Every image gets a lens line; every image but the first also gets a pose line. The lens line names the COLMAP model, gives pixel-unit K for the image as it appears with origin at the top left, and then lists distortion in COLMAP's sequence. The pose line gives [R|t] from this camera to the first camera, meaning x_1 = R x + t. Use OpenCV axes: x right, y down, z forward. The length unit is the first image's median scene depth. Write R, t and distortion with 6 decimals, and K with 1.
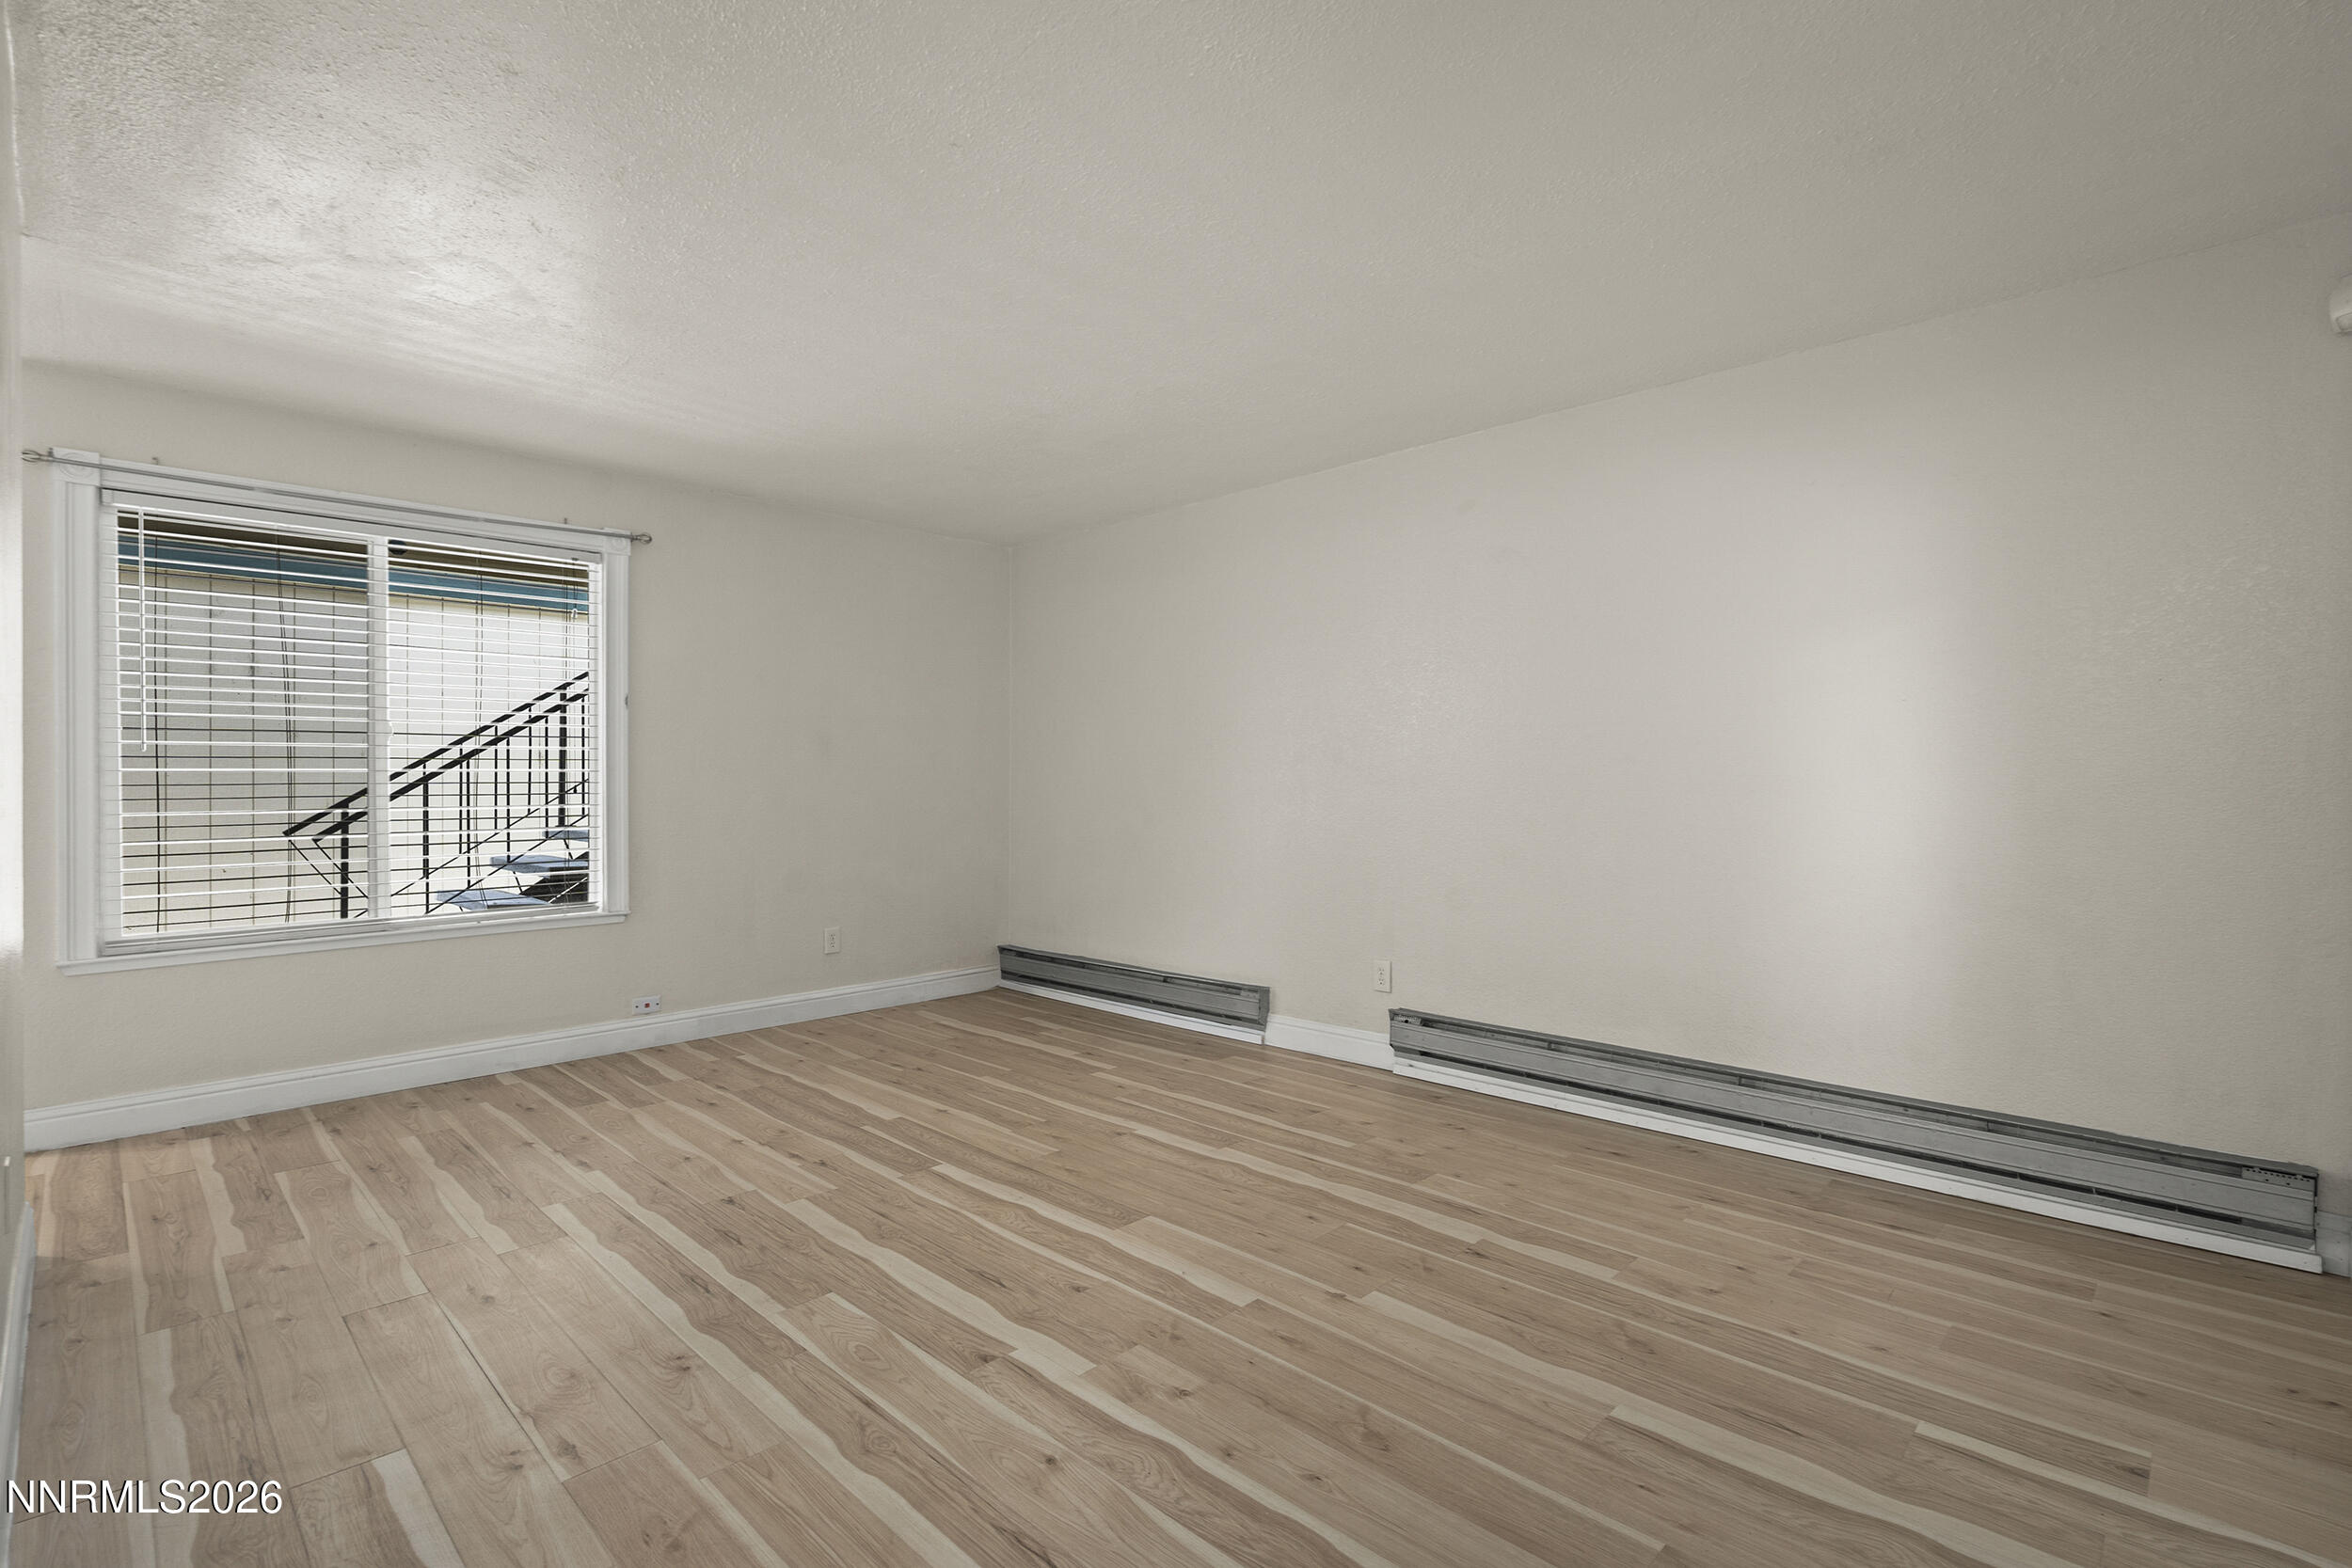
lens RADIAL K [[1079.4, 0, 1159.8], [0, 1079.4, 792.0], [0, 0, 1]] dist [-0.001556, -0.000101]
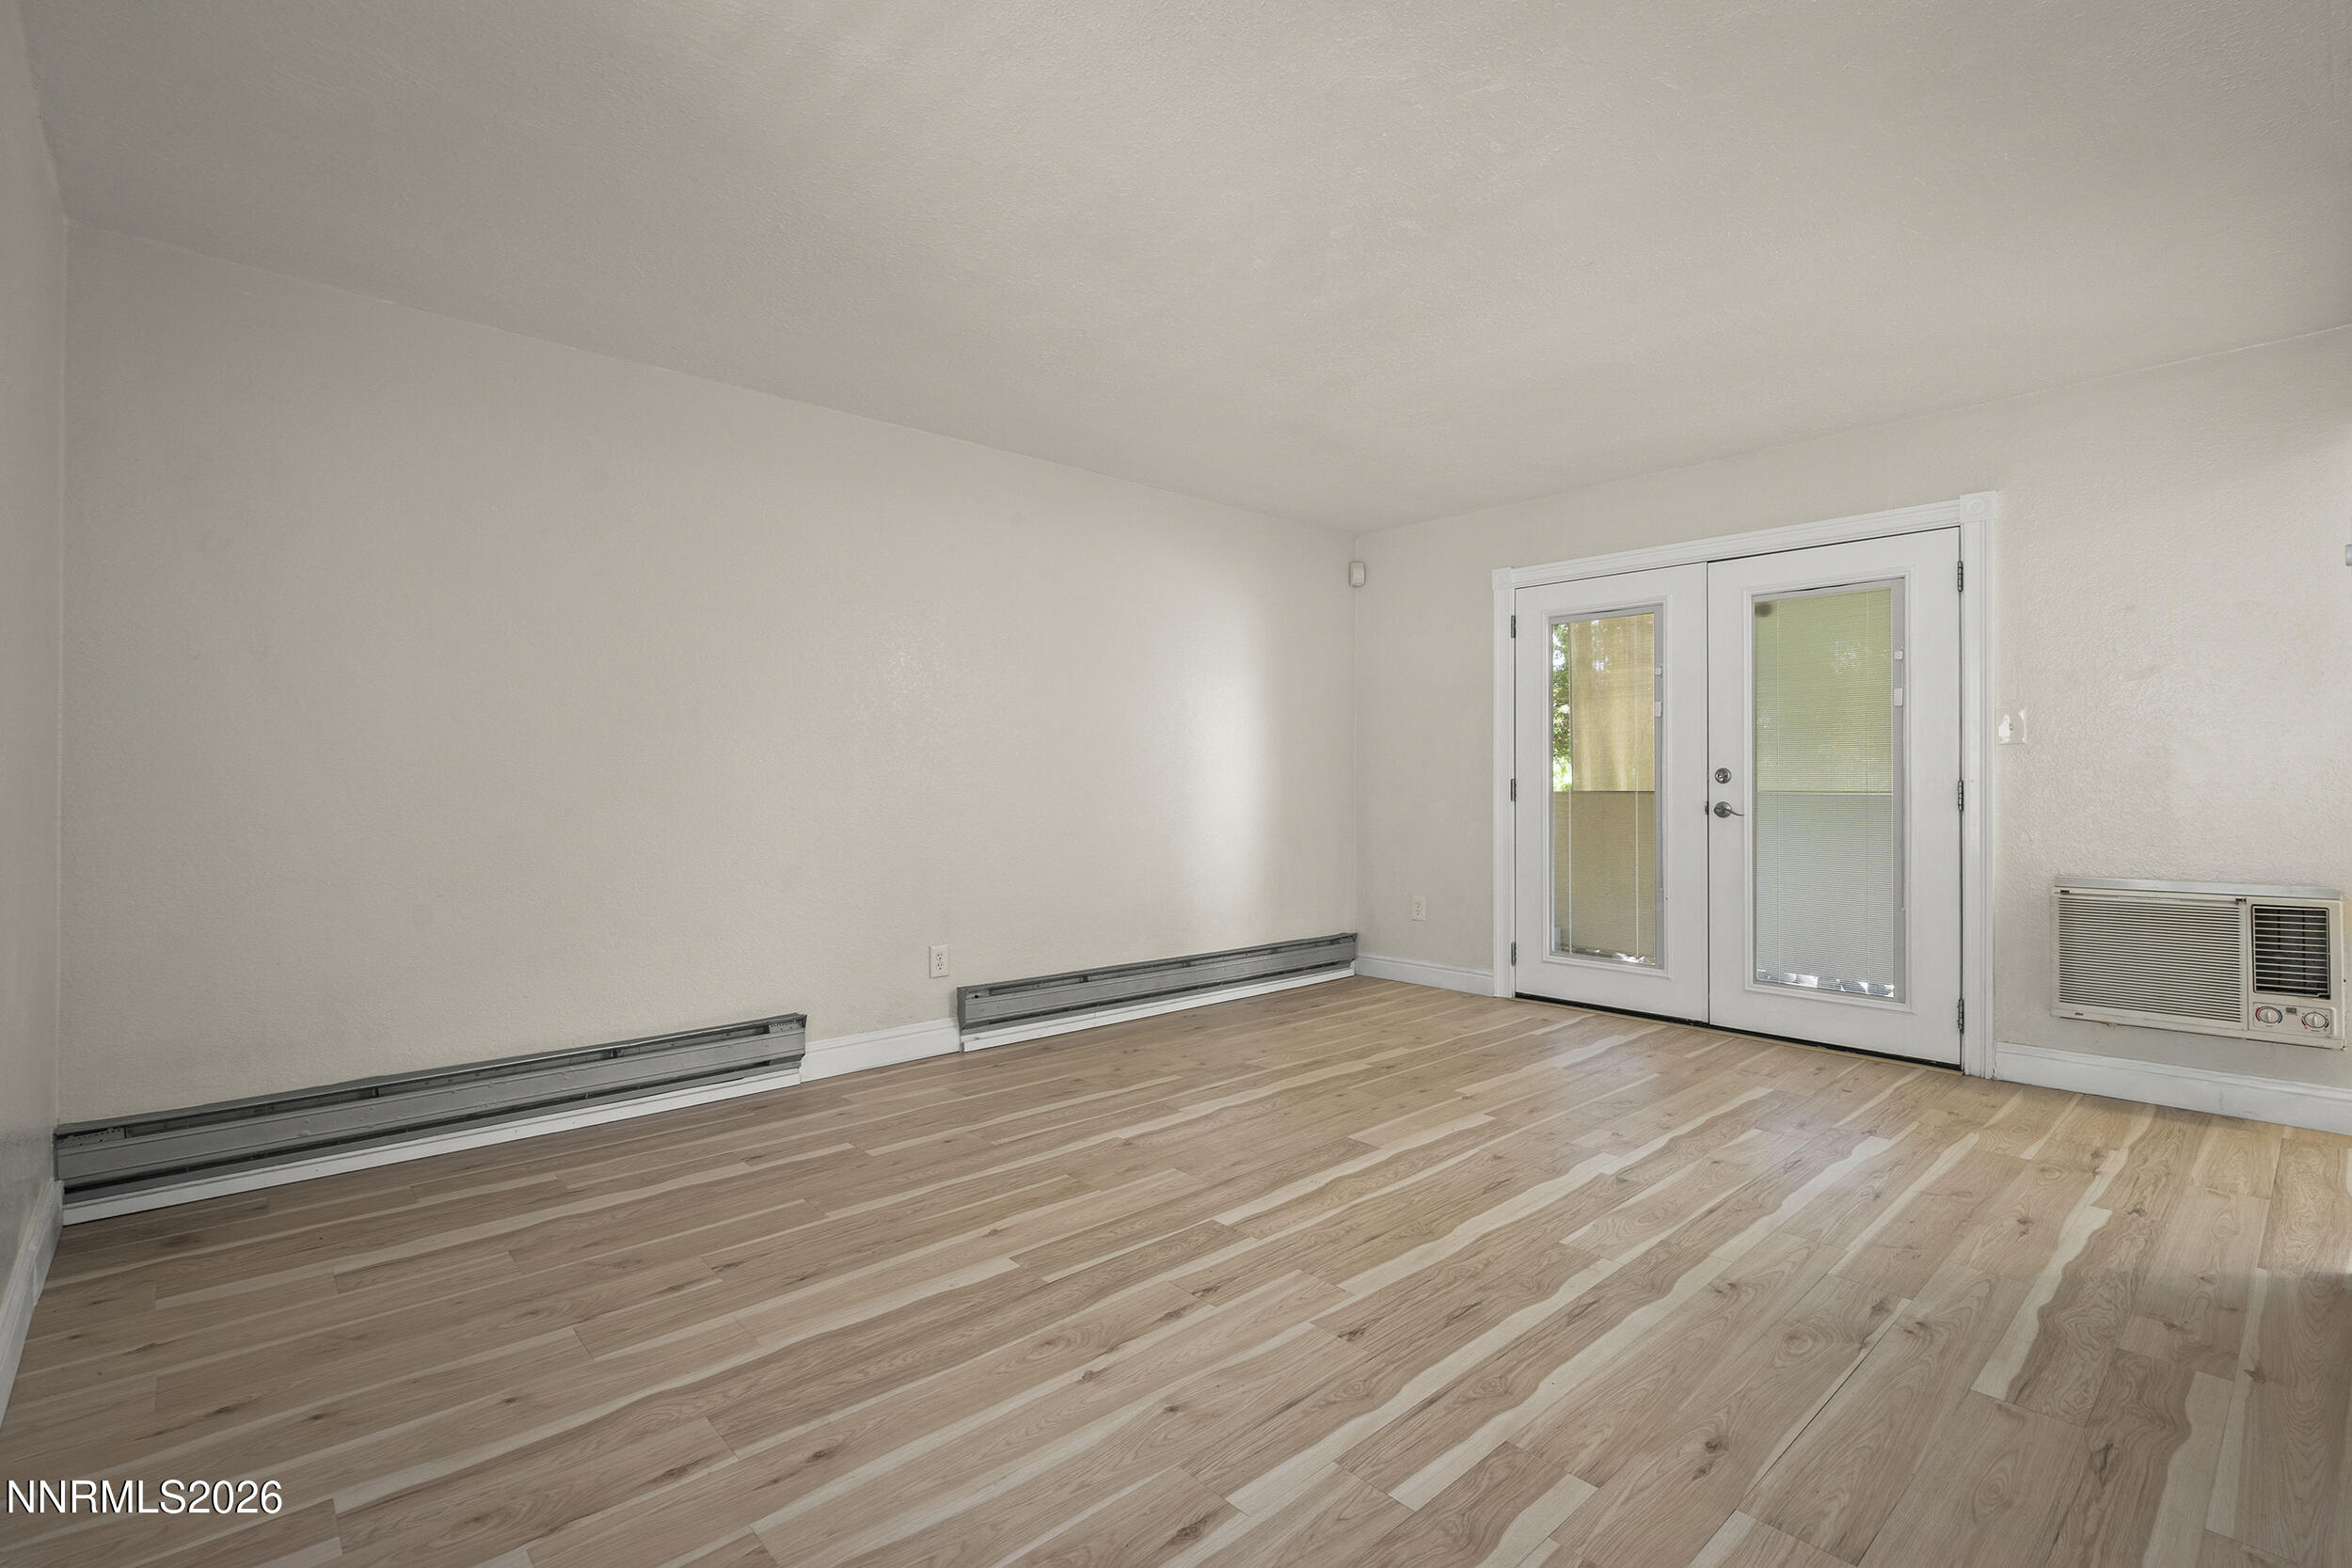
lens RADIAL K [[1079.4, 0, 1159.8], [0, 1079.4, 792.0], [0, 0, 1]] dist [-0.001556, -0.000101]
pose [[0.049945, -0.010257, 0.998699, -1.039674], [0.003855, 0.999942, 0.010077, 0.008665], [-0.998745, 0.003347, 0.049982, 1.012014]]
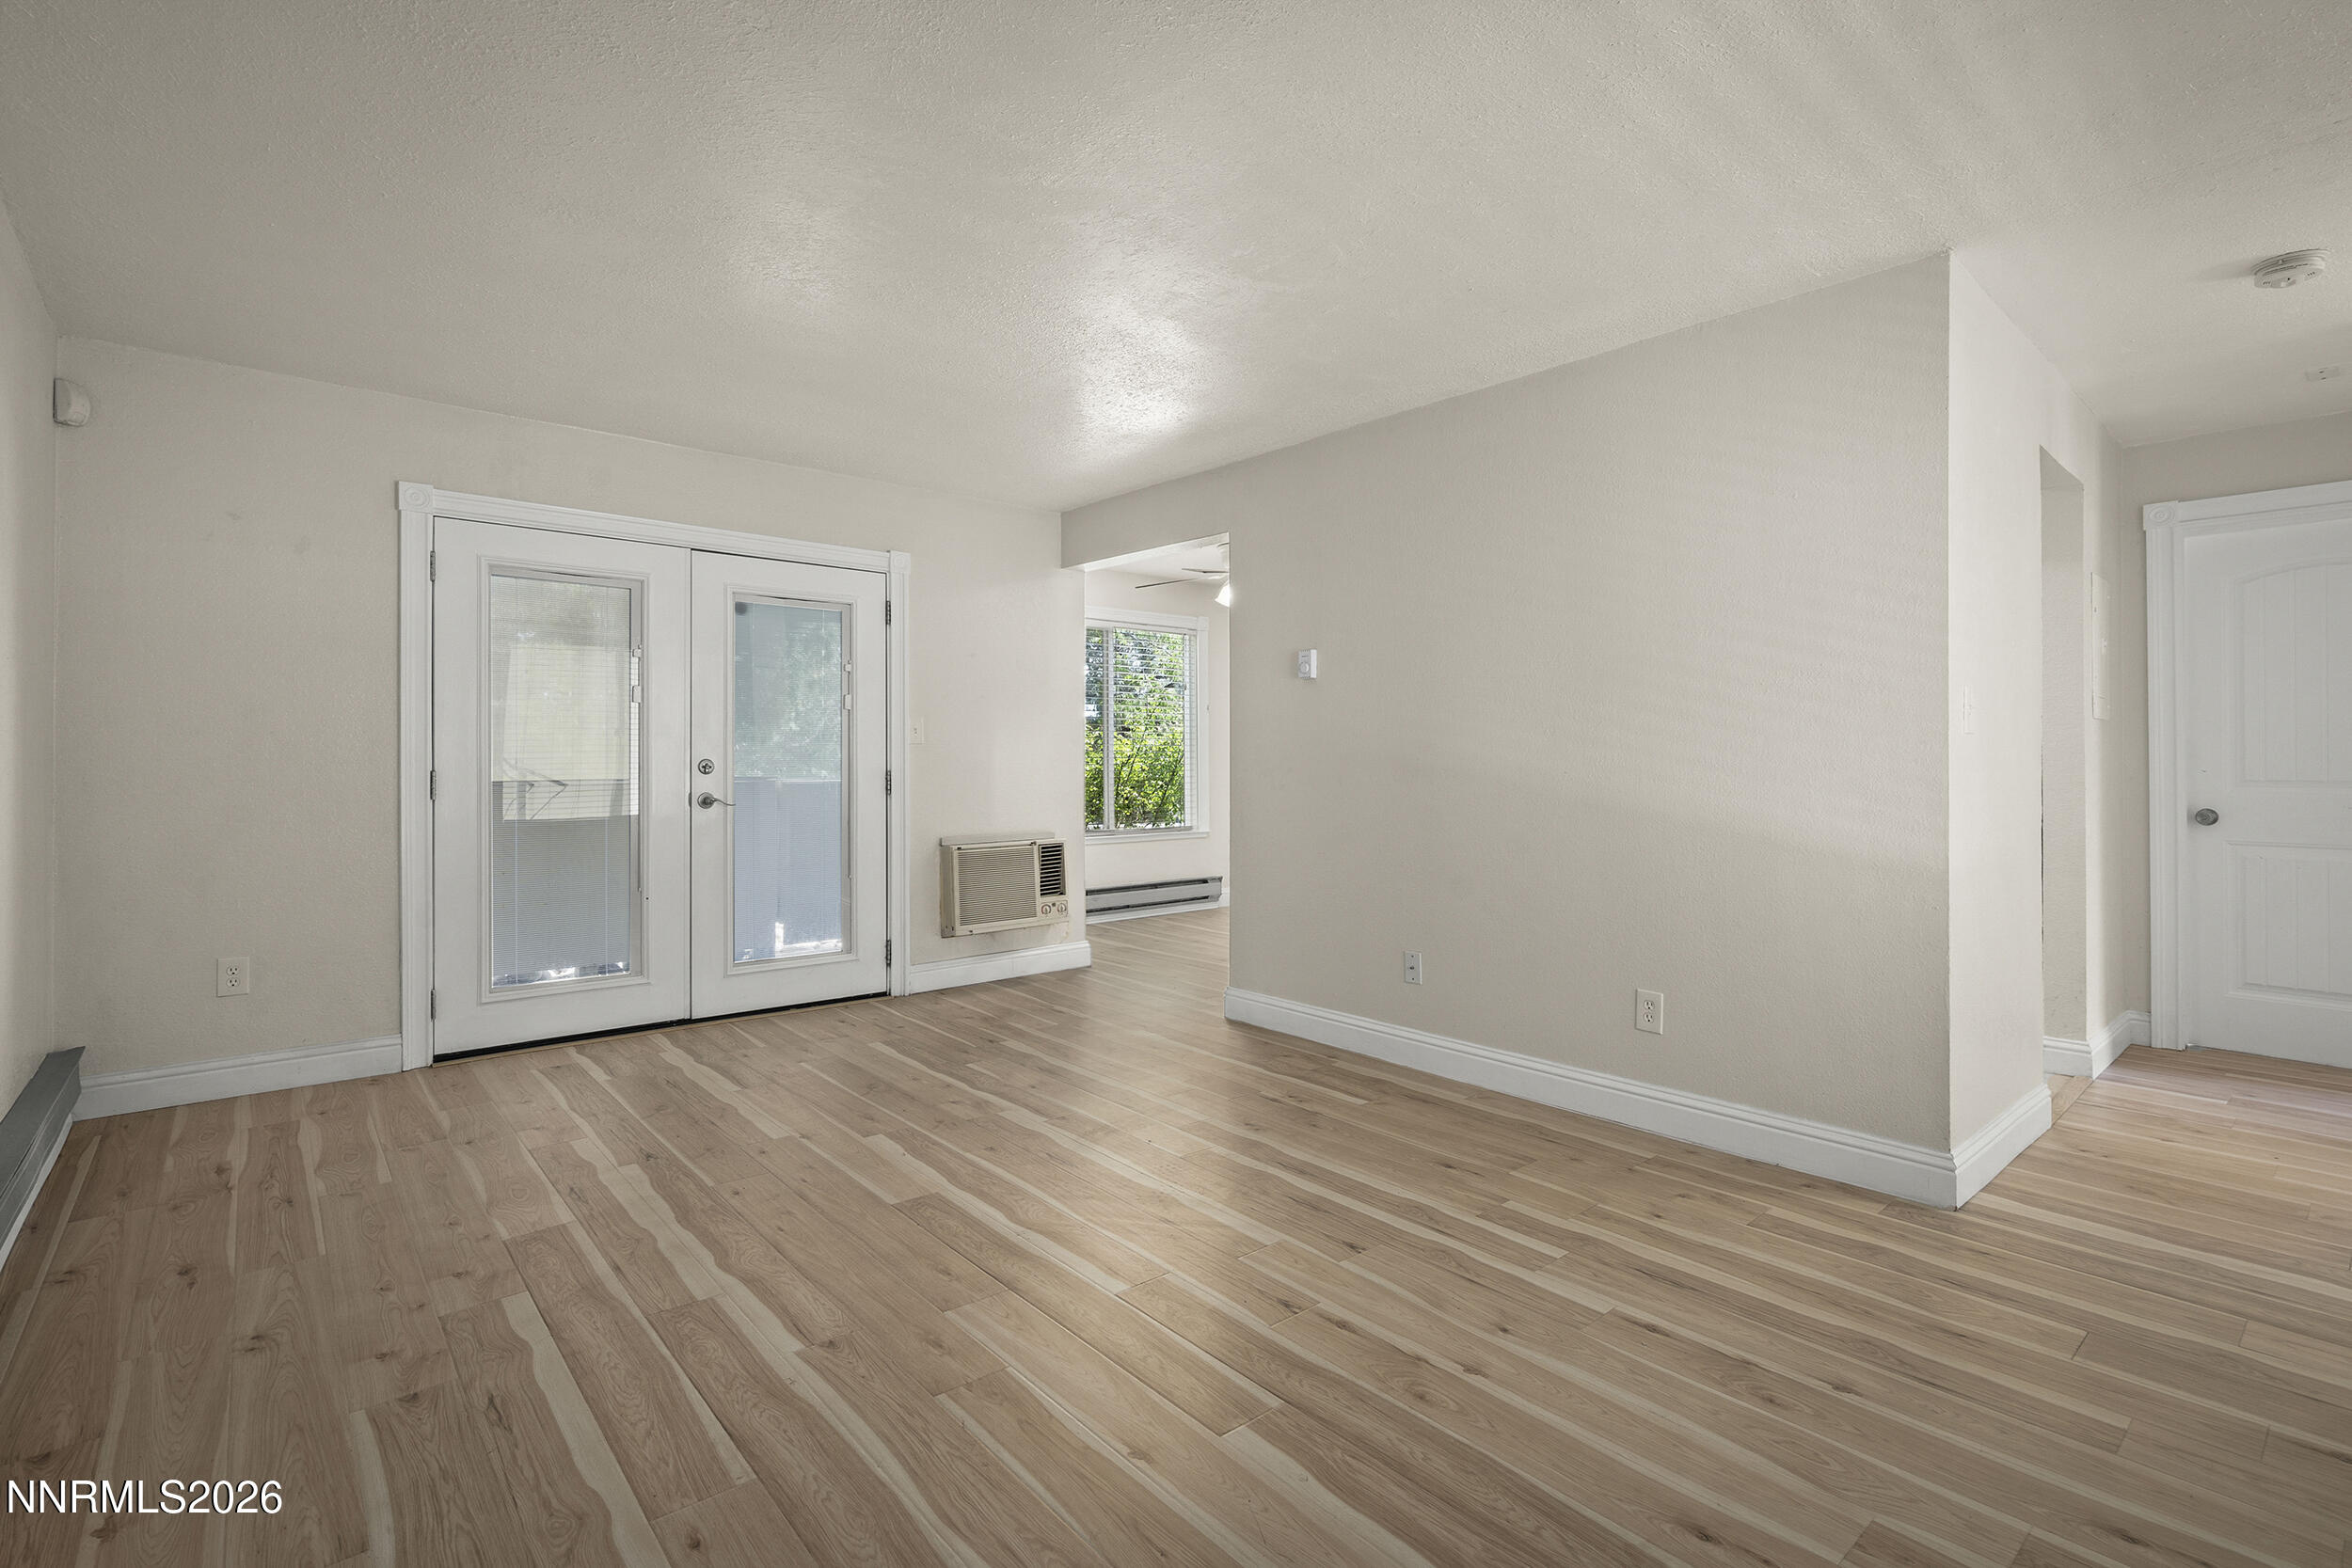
lens RADIAL K [[1074.9, 0, 1176.0], [0, 1074.9, 784.0], [0, 0, 1]] dist [-0.002356, -0.000035]
pose [[-0.997584, -0.003701, 0.069372, -0.292830], [-0.002102, 0.999731, 0.023104, -0.007277], [-0.069439, 0.022903, -0.997323, 1.717117]]
